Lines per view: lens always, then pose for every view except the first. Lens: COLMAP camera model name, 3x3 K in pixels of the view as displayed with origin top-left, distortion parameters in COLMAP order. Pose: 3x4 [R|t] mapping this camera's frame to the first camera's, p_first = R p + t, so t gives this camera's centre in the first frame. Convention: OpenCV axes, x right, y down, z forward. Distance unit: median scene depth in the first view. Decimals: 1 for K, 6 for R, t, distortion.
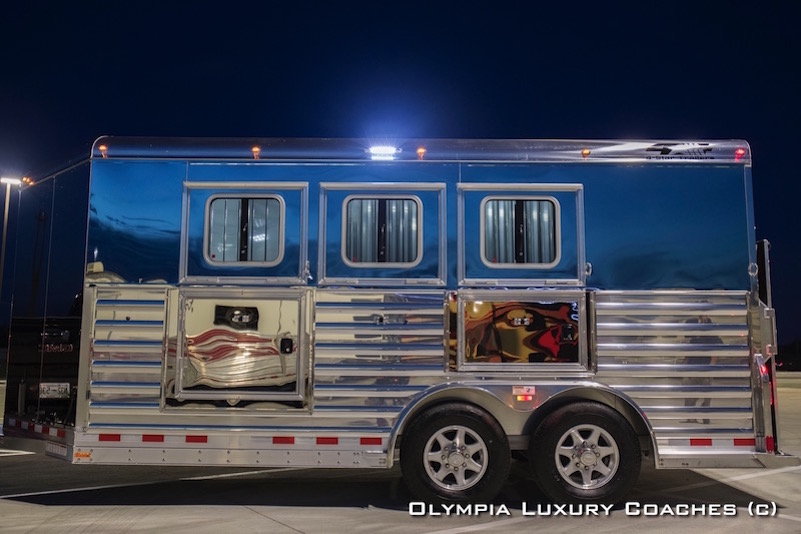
lens RADIAL K [[637.9, 0, 400.5], [0, 637.9, 267.0], [0, 0, 1]] dist [-0.035575, 0.001858]
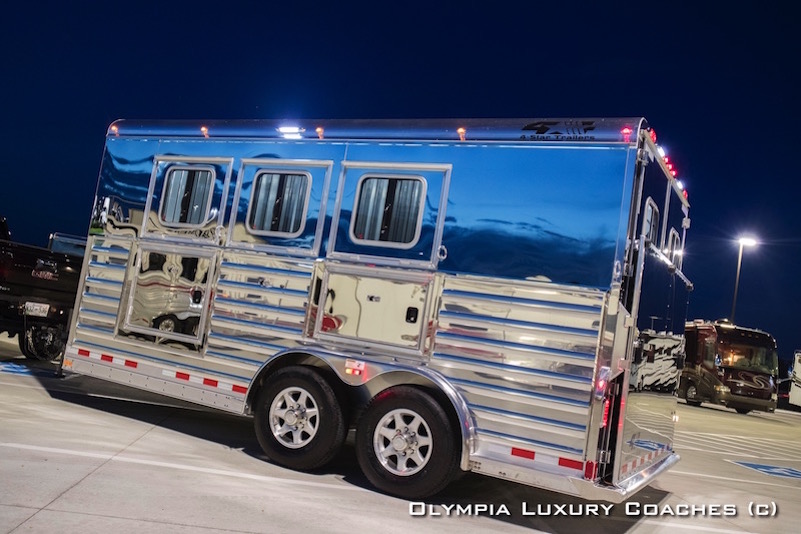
lens RADIAL K [[730.0, 0, 400.3], [0, 730.0, 251.7], [0, 0, 1]] dist [-0.045301, 0.010820]
pose [[0.877186, 0.079268, -0.473563, 0.761829], [-0.088600, 0.996064, 0.002613, 0.004712], [0.471906, 0.039665, 0.880756, -0.000300]]
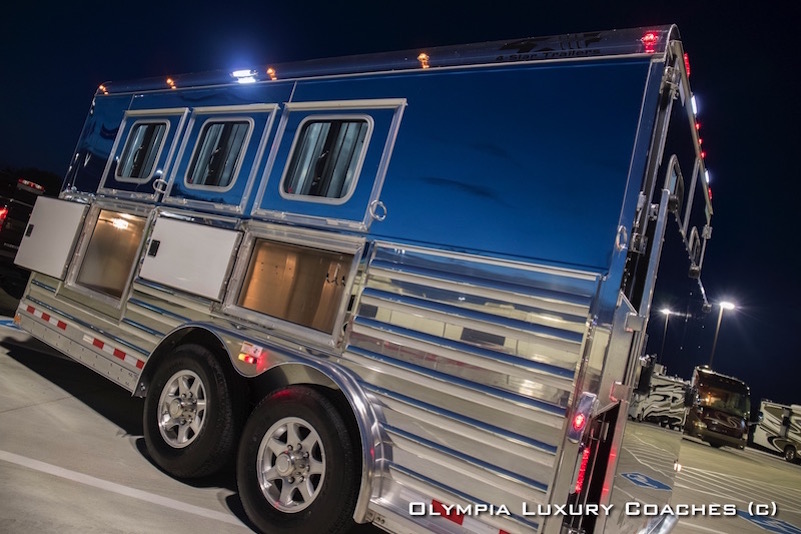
lens RADIAL K [[545.6, 0, 399.2], [0, 545.6, 252.0], [0, 0, 1]] dist [-0.118057, 0.095929]
pose [[0.813272, 0.129550, -0.567279, 0.662511], [-0.189560, 0.980705, -0.047796, 0.073046], [0.550141, 0.146405, 0.822138, 0.523374]]
